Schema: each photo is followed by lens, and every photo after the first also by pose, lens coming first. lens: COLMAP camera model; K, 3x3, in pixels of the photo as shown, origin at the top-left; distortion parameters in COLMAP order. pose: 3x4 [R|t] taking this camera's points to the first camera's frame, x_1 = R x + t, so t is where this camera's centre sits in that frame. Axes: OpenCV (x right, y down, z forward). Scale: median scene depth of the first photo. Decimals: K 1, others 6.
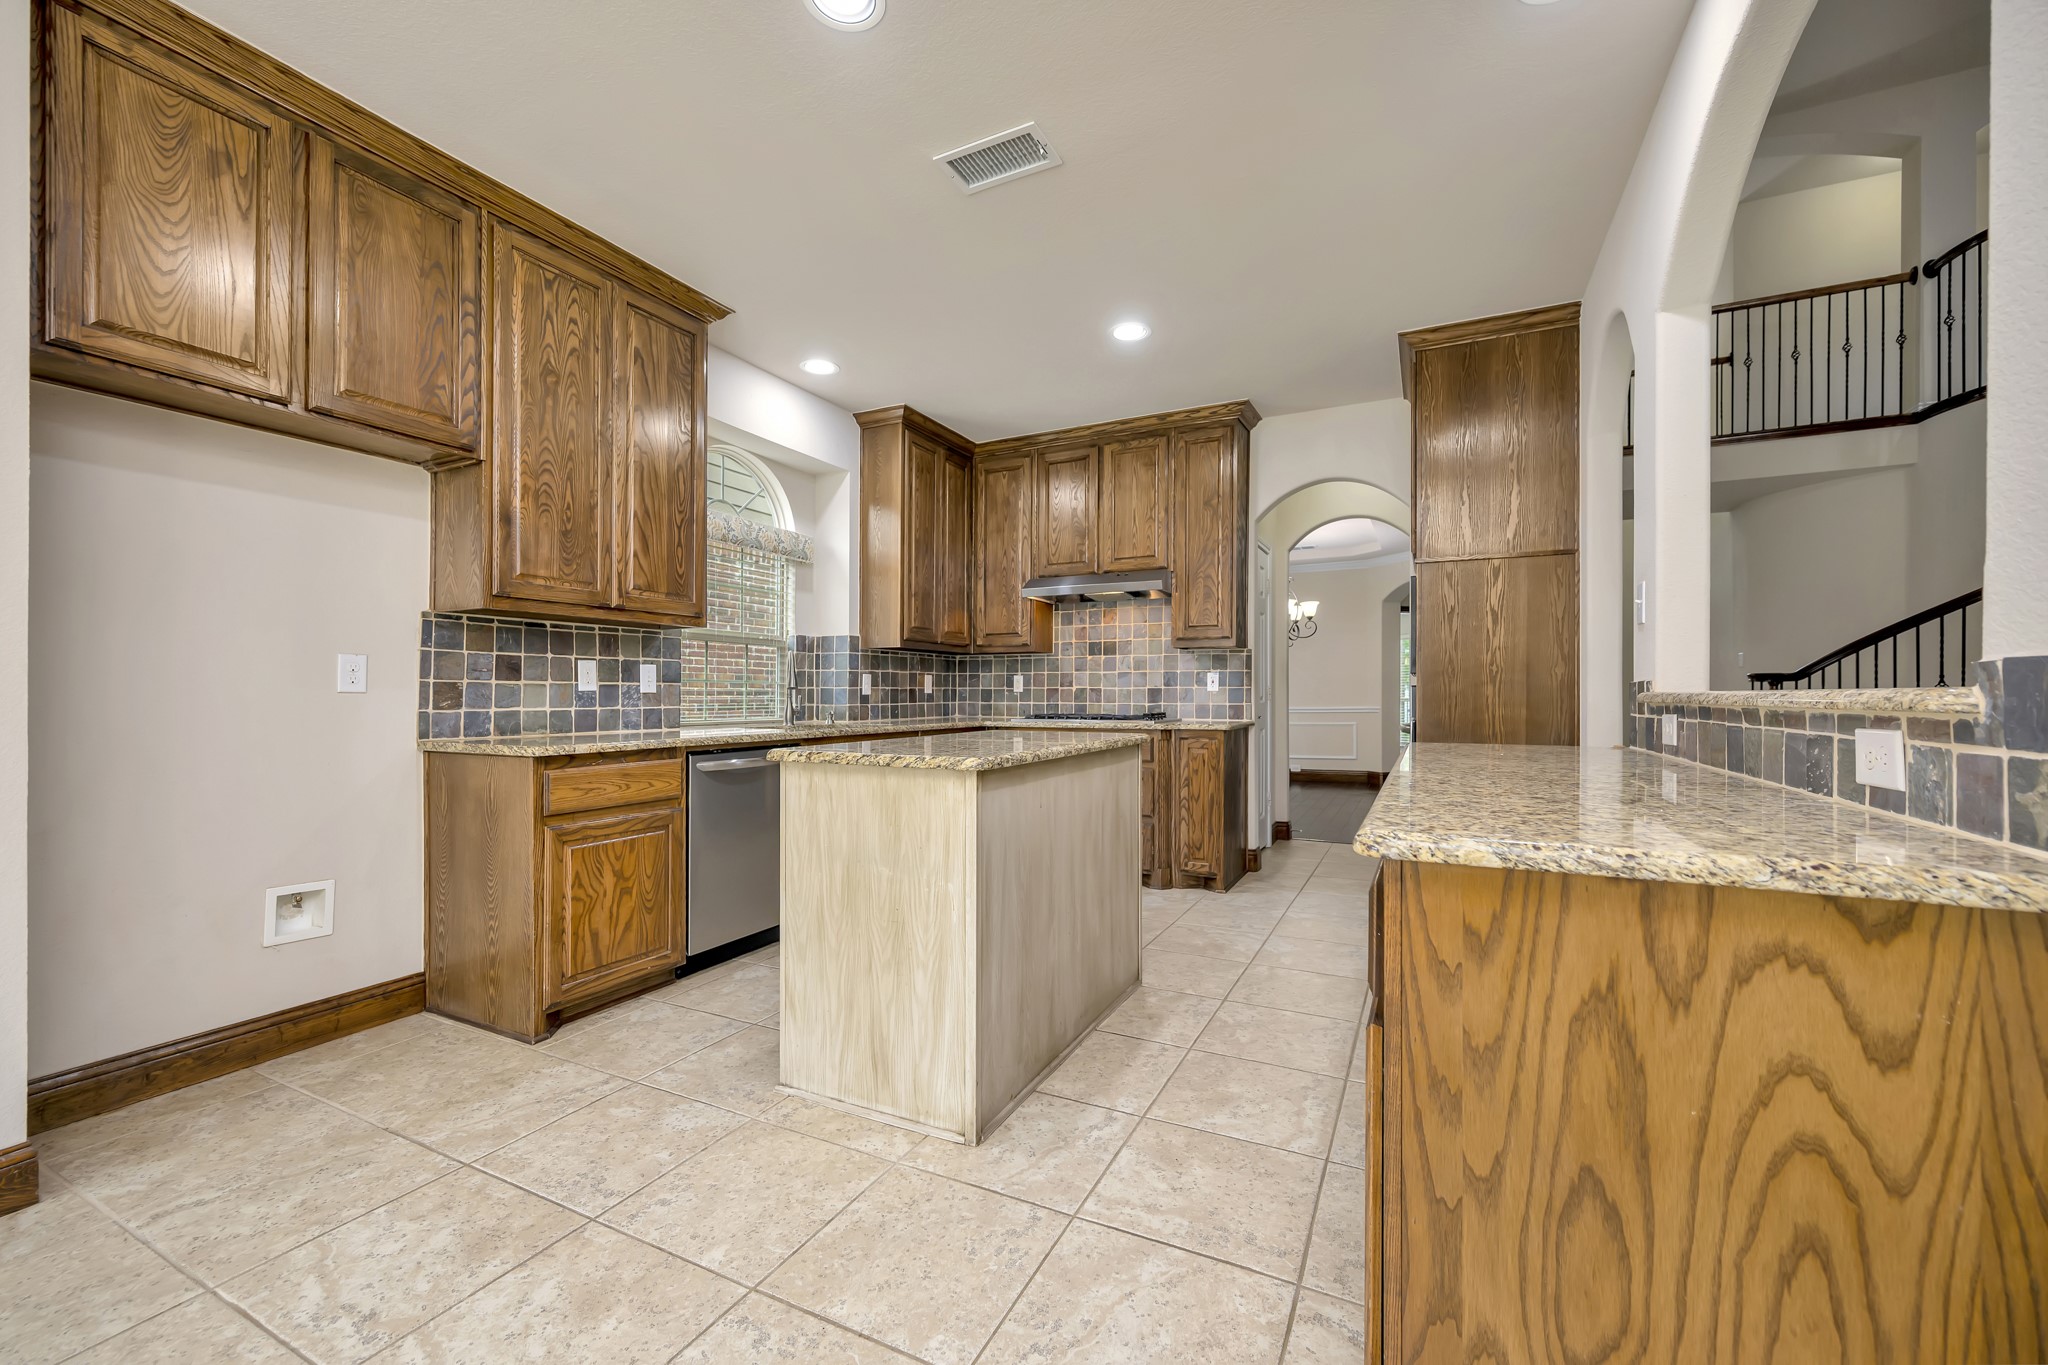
lens RADIAL K [[806.6, 0, 1031.8], [0, 806.6, 693.2], [0, 0, 1]] dist [-0.001126, -0.000081]
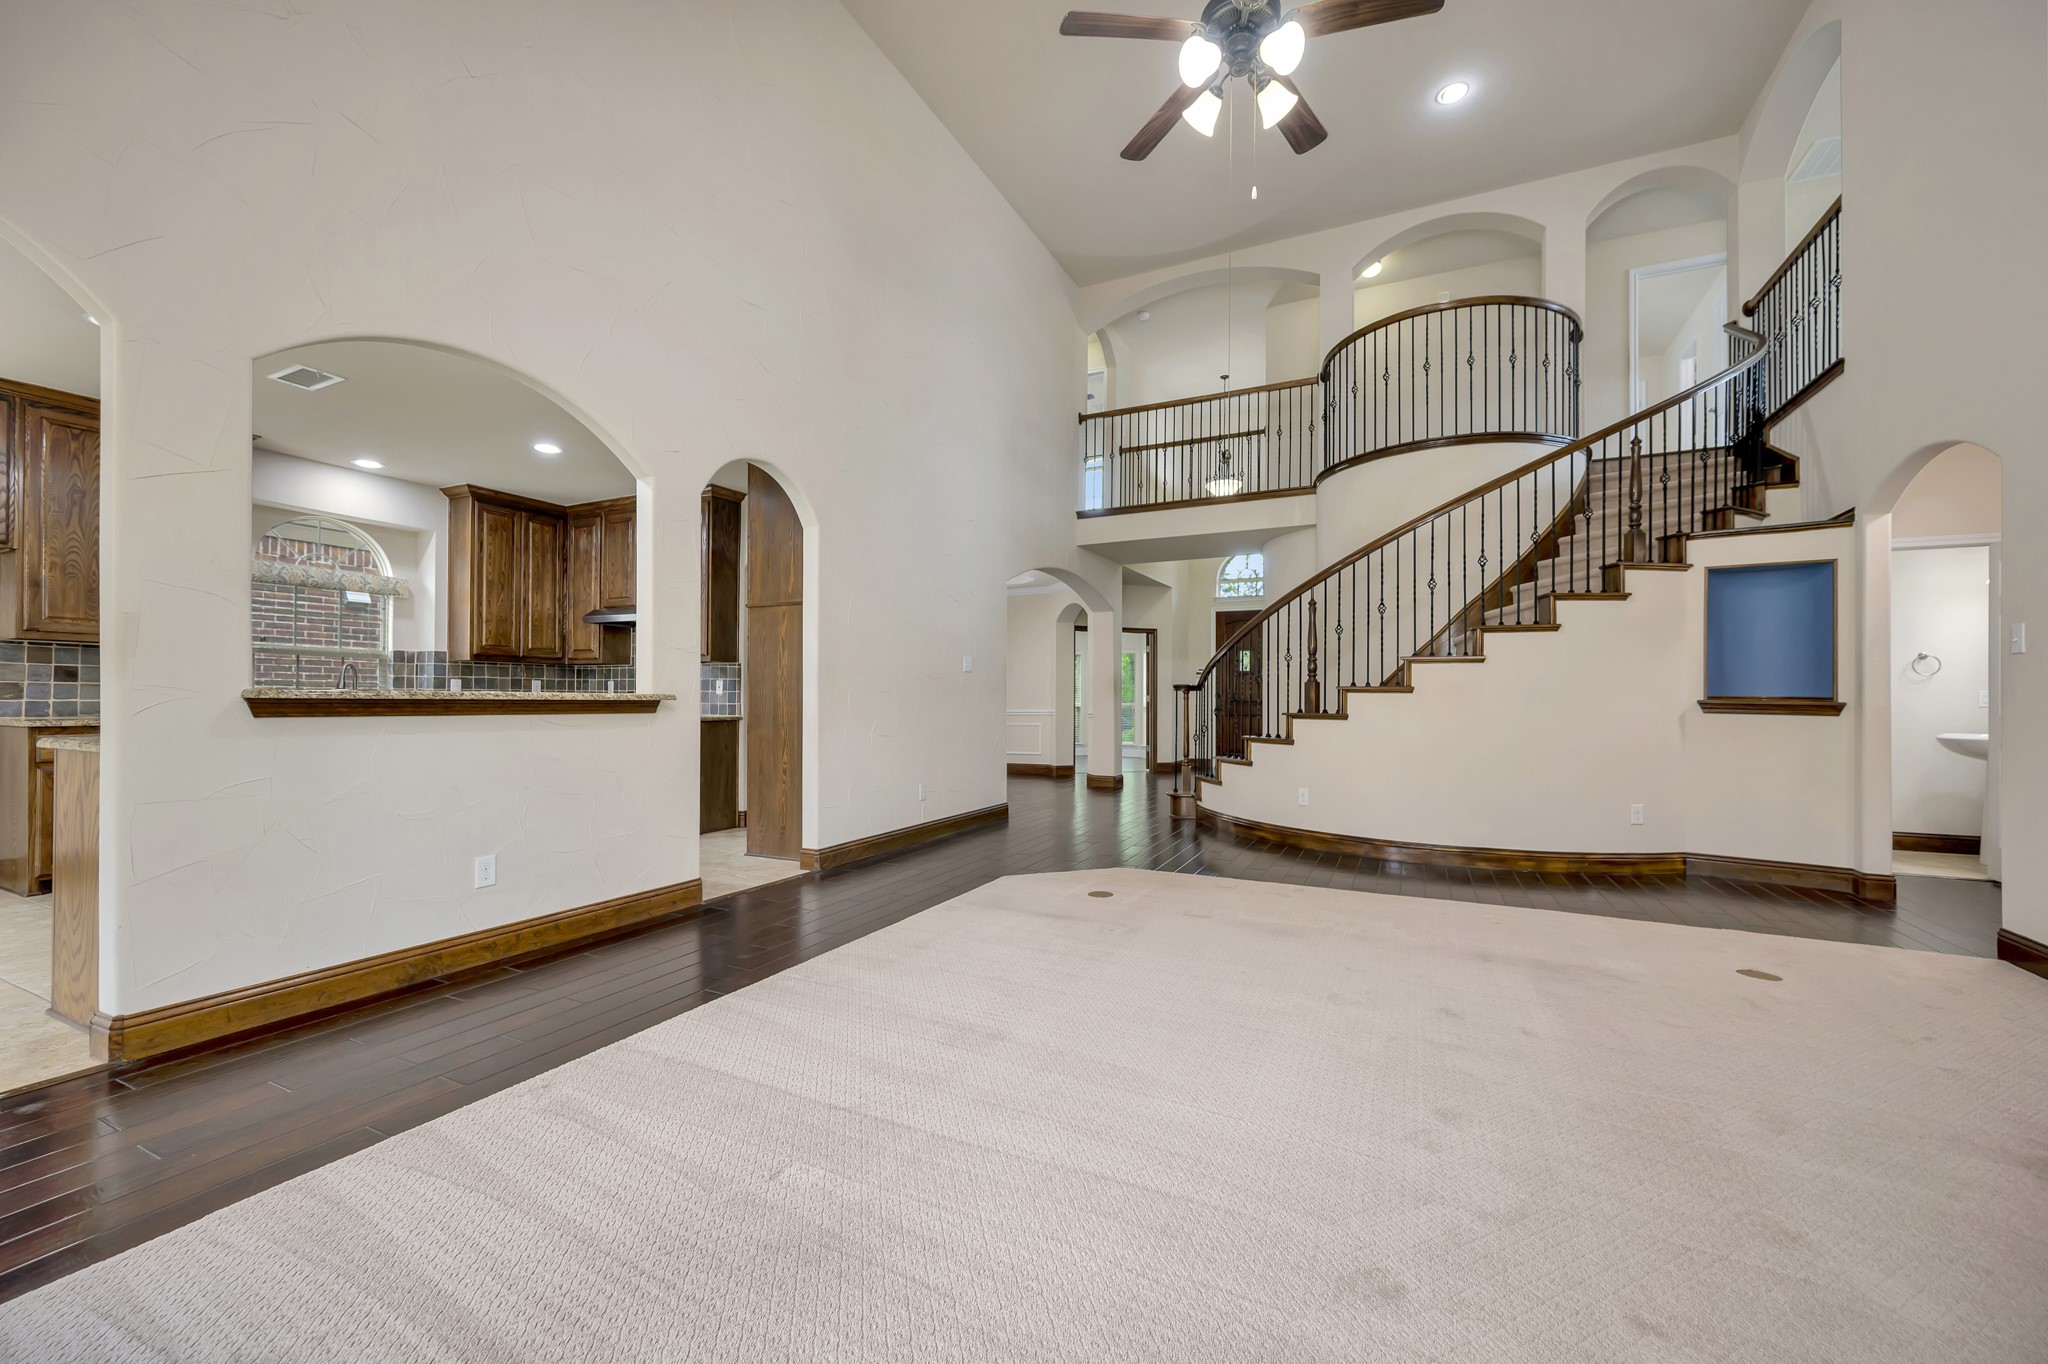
lens RADIAL K [[809.4, 0, 1024.9], [0, 809.4, 698.0], [0, 0, 1]] dist [0.003383, 0.000442]
pose [[0.999956, 0.008196, 0.004607, 0.762634], [-0.008191, 0.999966, -0.000928, 0.001086], [-0.004615, 0.000890, 0.999989, -0.375162]]
